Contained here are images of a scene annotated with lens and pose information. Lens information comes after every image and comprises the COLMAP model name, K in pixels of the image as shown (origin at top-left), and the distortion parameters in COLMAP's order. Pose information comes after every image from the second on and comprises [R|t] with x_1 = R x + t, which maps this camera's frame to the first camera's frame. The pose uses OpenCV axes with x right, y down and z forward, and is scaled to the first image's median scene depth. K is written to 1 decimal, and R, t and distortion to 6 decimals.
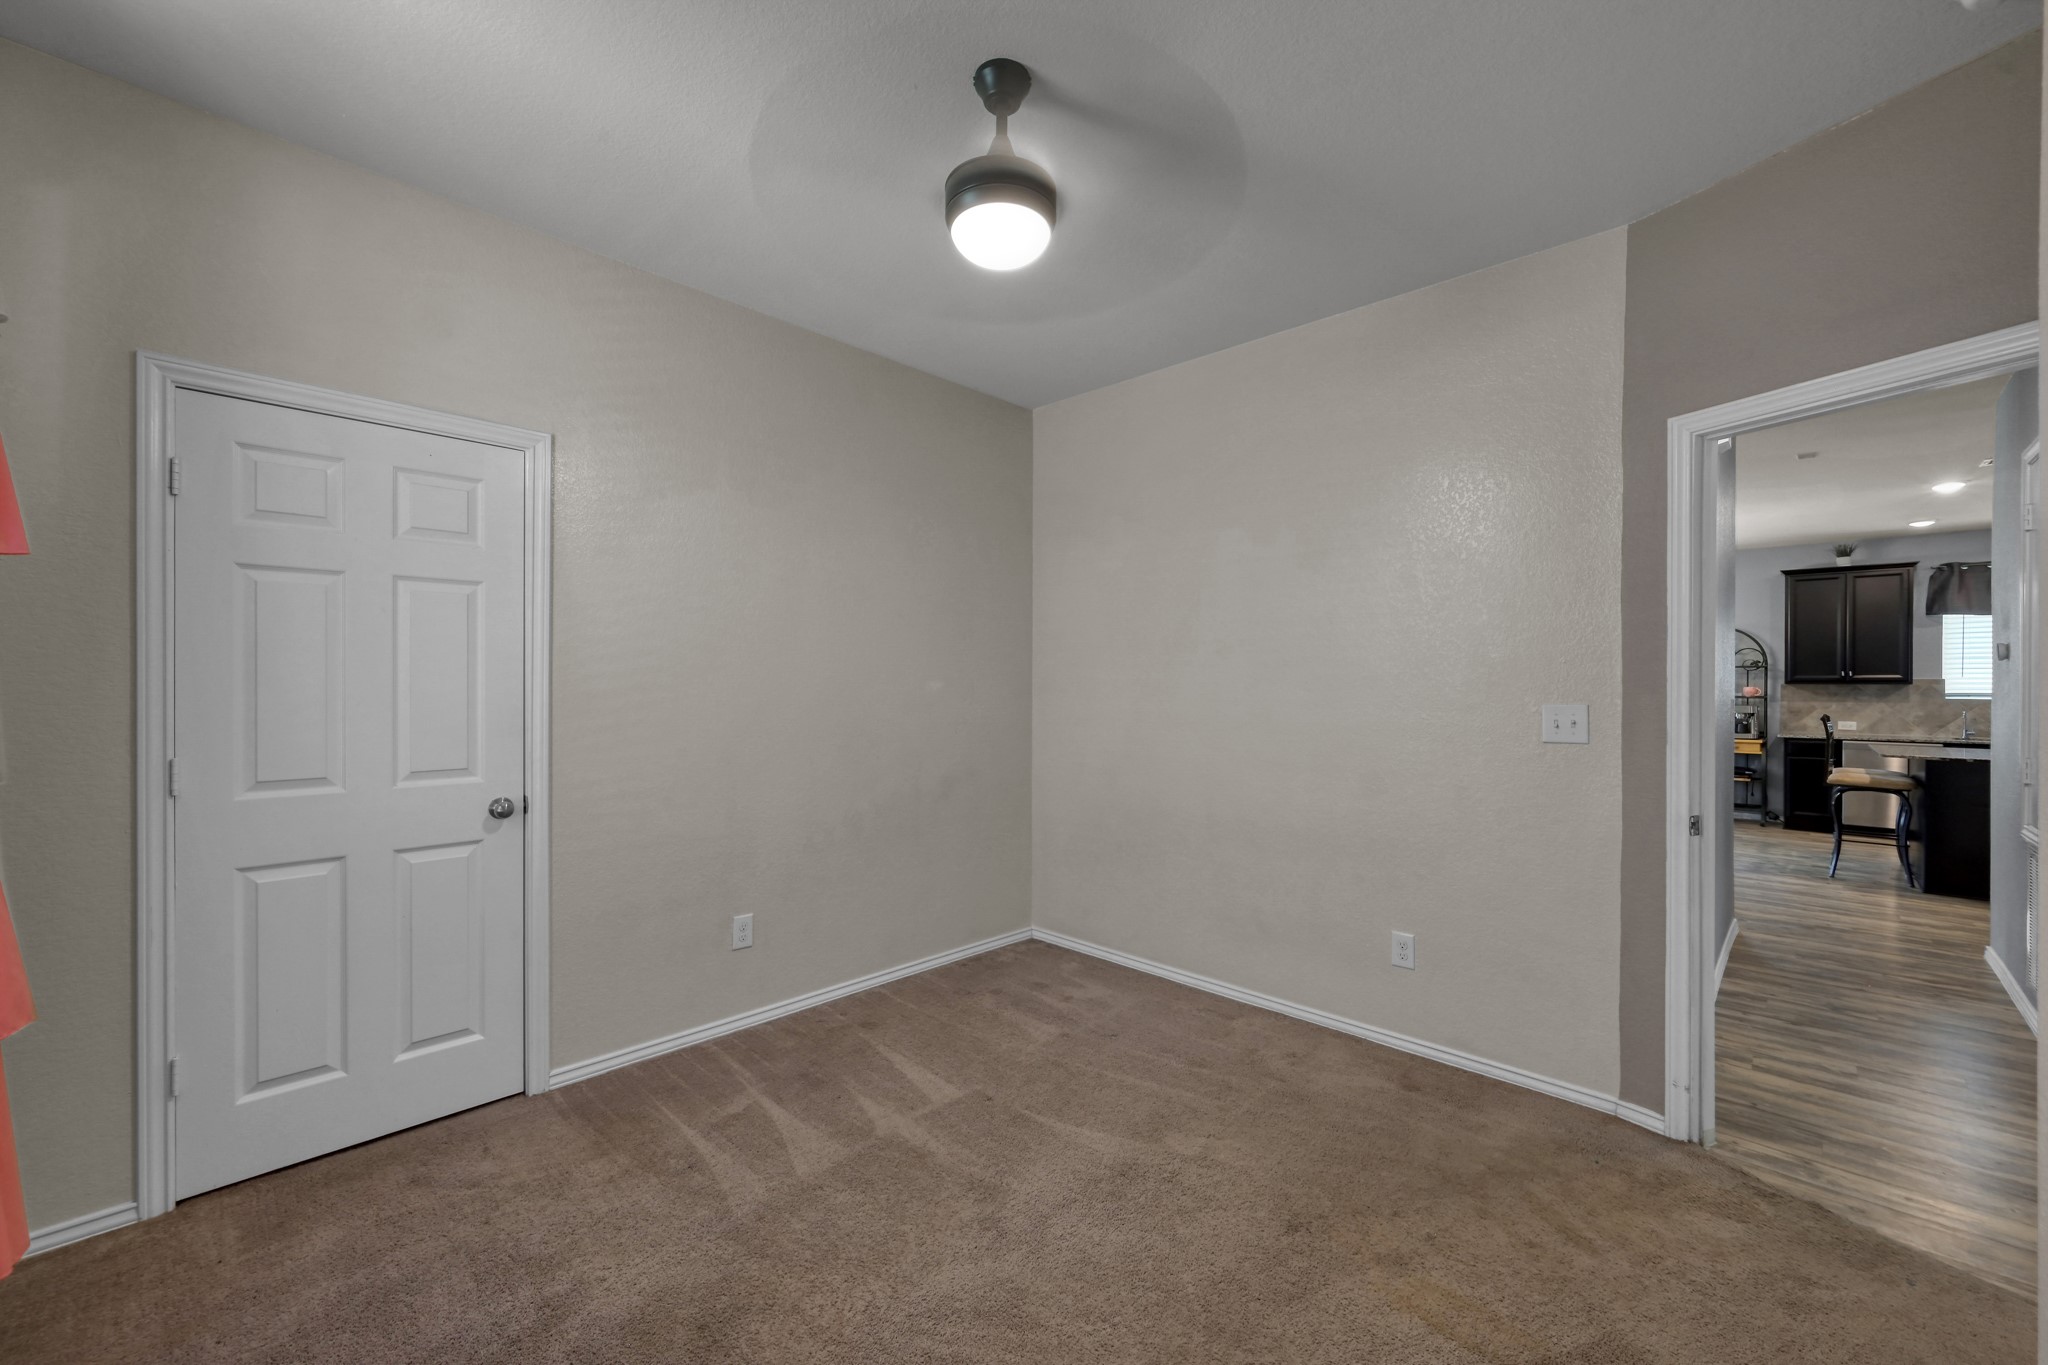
lens RADIAL K [[810.7, 0, 1000.7], [0, 810.7, 687.6], [0, 0, 1]] dist [-0.001126, 0.001685]
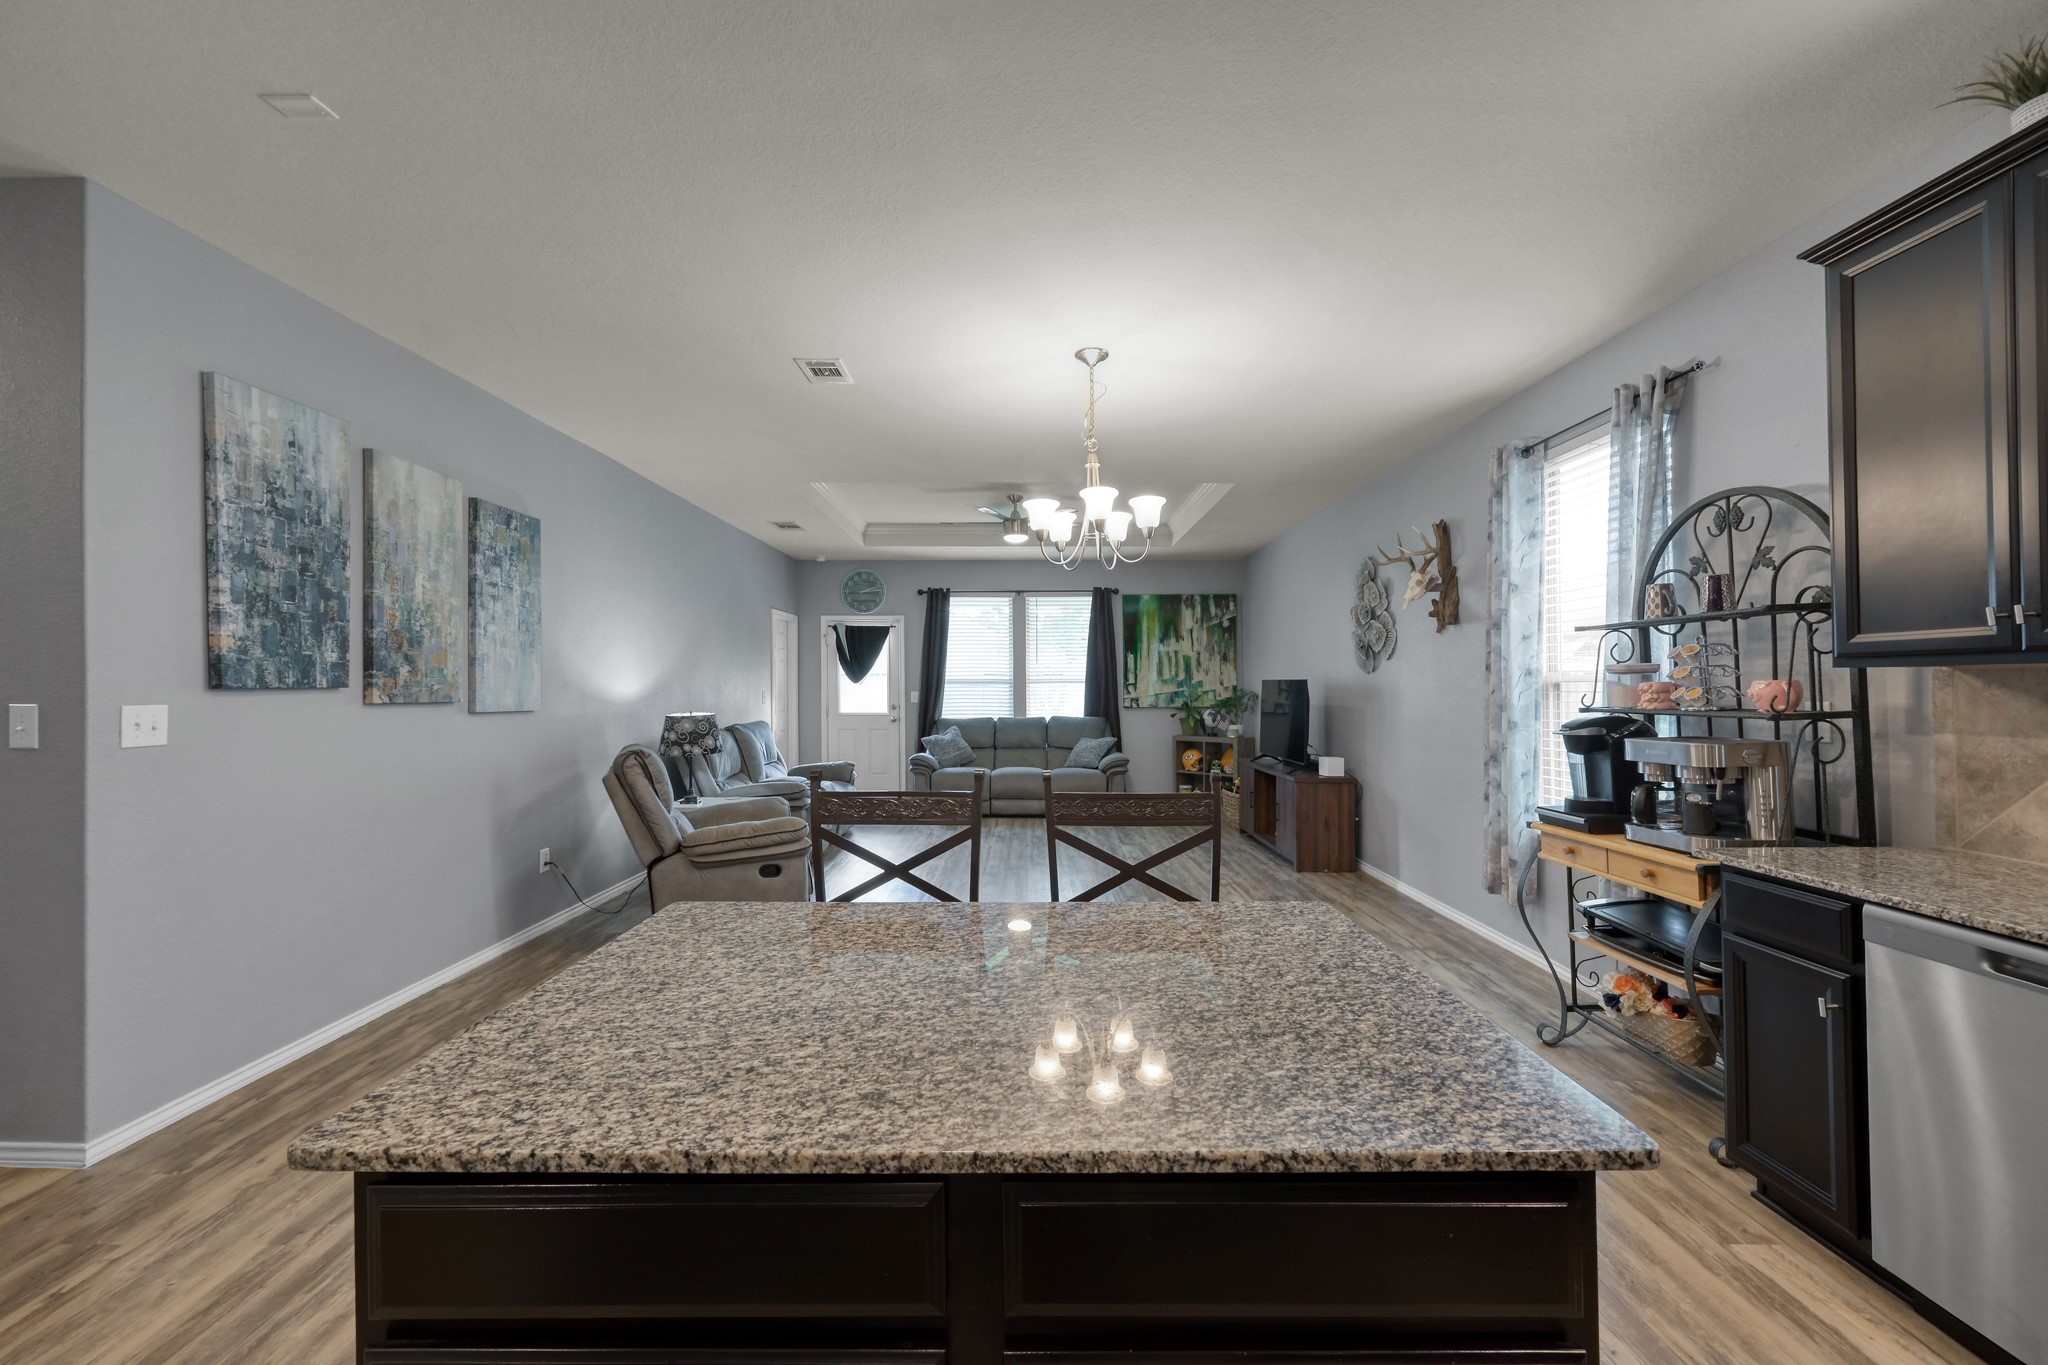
lens RADIAL K [[810.7, 0, 1021.0], [0, 810.7, 686.5], [0, 0, 1]] dist [-0.001126, 0.001685]
pose [[0.701100, -0.009848, -0.712994, 0.096862], [0.005293, 0.999949, -0.008607, 0.000278], [0.713043, 0.002260, 0.701117, 0.061907]]
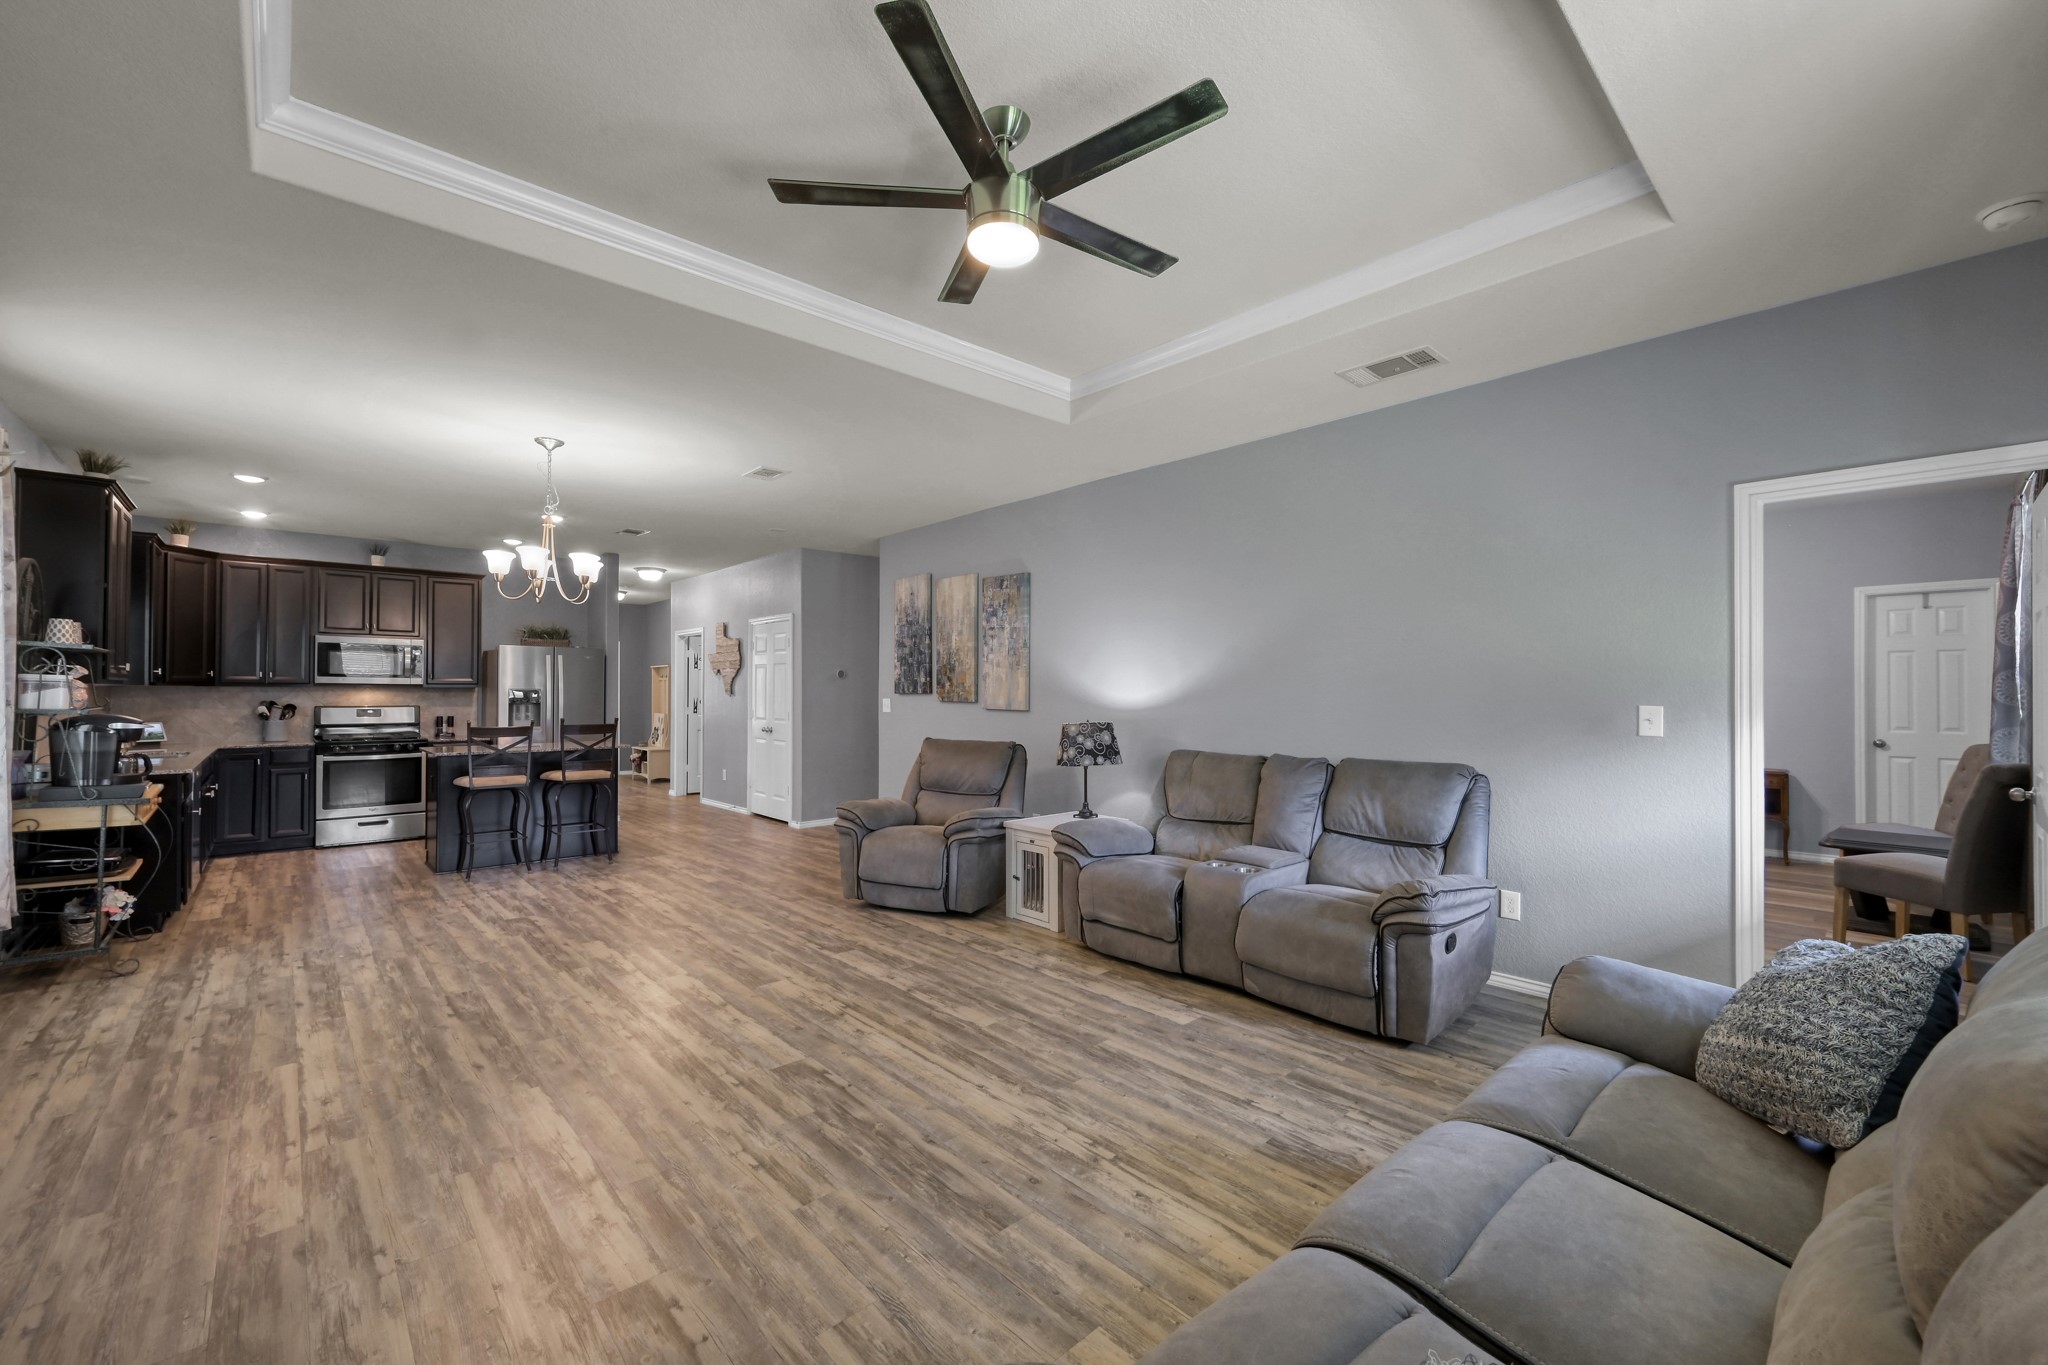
lens RADIAL K [[810.7, 0, 1028.7], [0, 810.7, 686.8], [0, 0, 1]] dist [-0.001126, 0.001685]
pose [[-0.998990, -0.008988, 0.044021, 0.029558], [-0.009049, 0.999958, -0.001184, -0.000885], [-0.044008, -0.001581, -0.999030, 0.155167]]
